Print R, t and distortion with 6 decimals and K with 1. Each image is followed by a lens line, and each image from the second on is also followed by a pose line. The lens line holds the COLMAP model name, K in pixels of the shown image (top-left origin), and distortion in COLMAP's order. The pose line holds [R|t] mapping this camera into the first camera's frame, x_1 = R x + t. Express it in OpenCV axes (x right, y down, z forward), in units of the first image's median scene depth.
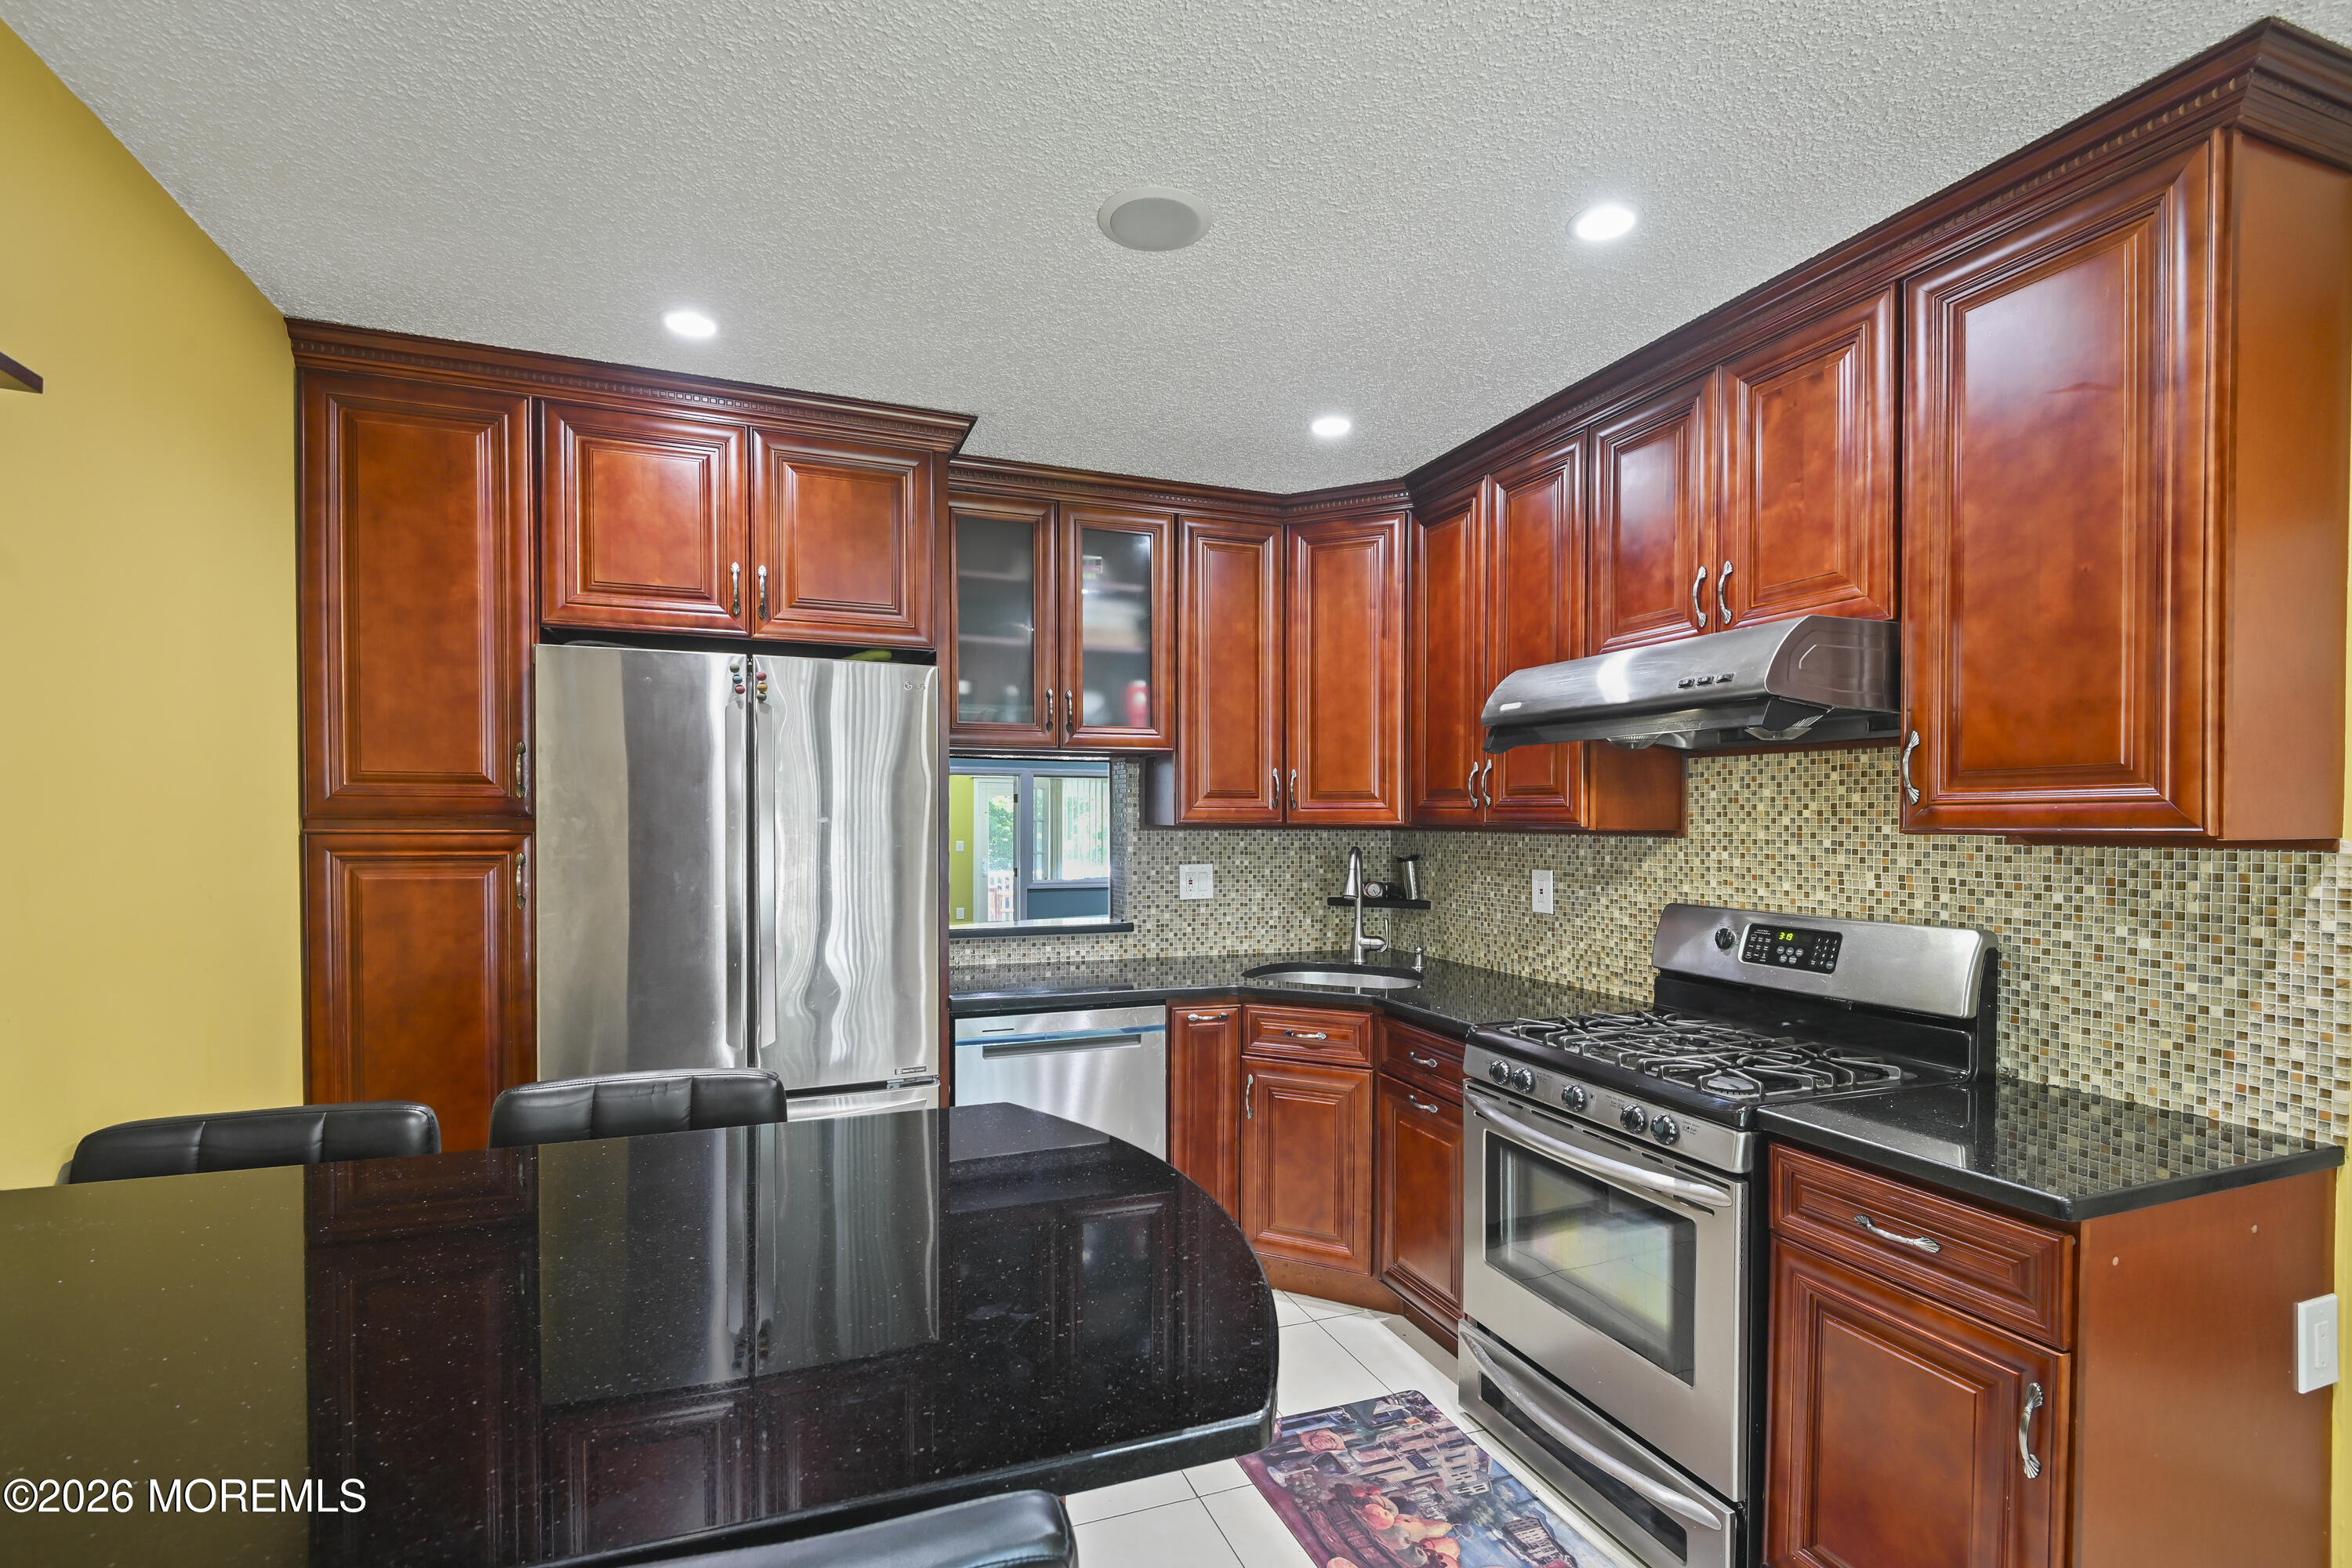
lens RADIAL K [[1070.2, 0, 1156.7], [0, 1070.2, 832.1], [0, 0, 1]] dist [0.022758, -0.001100]
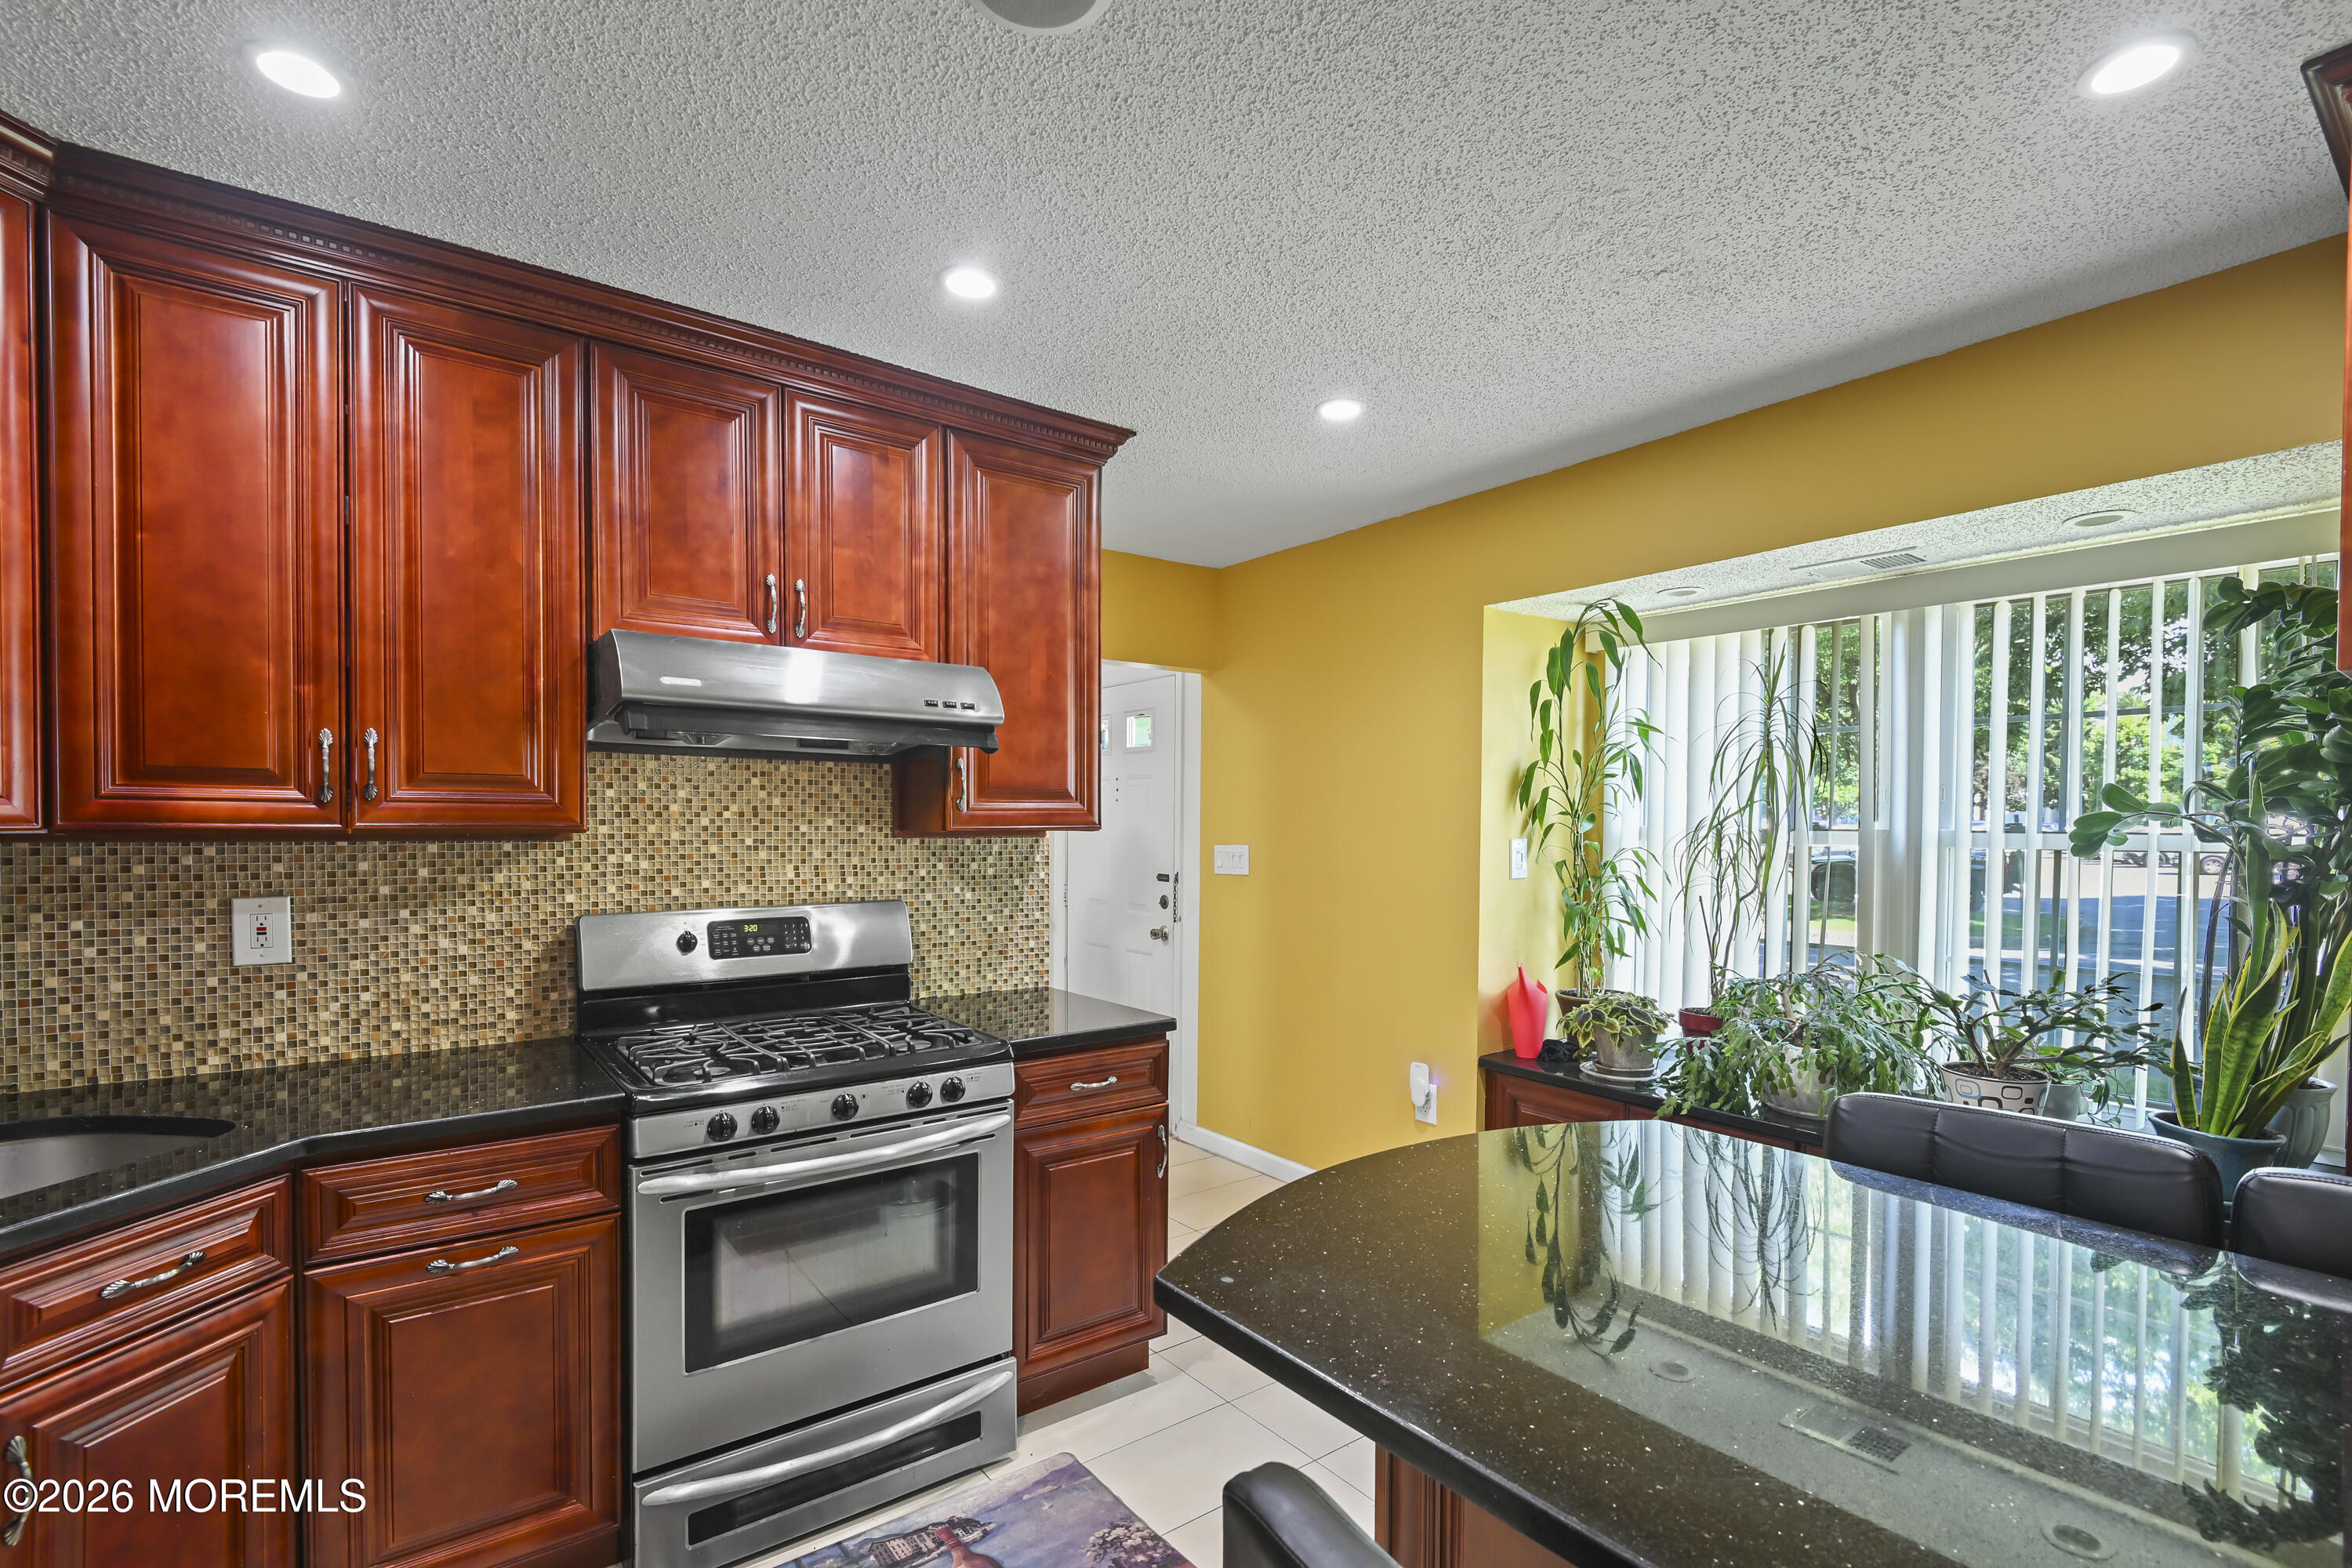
lens RADIAL K [[1070.2, 0, 1200.4], [0, 1070.2, 835.0], [0, 0, 1]] dist [0.022758, -0.001100]
pose [[-0.280825, -0.016152, 0.959623, -0.563325], [0.008879, 0.999772, 0.019426, -0.013509], [-0.959718, 0.013975, -0.280617, 0.848426]]
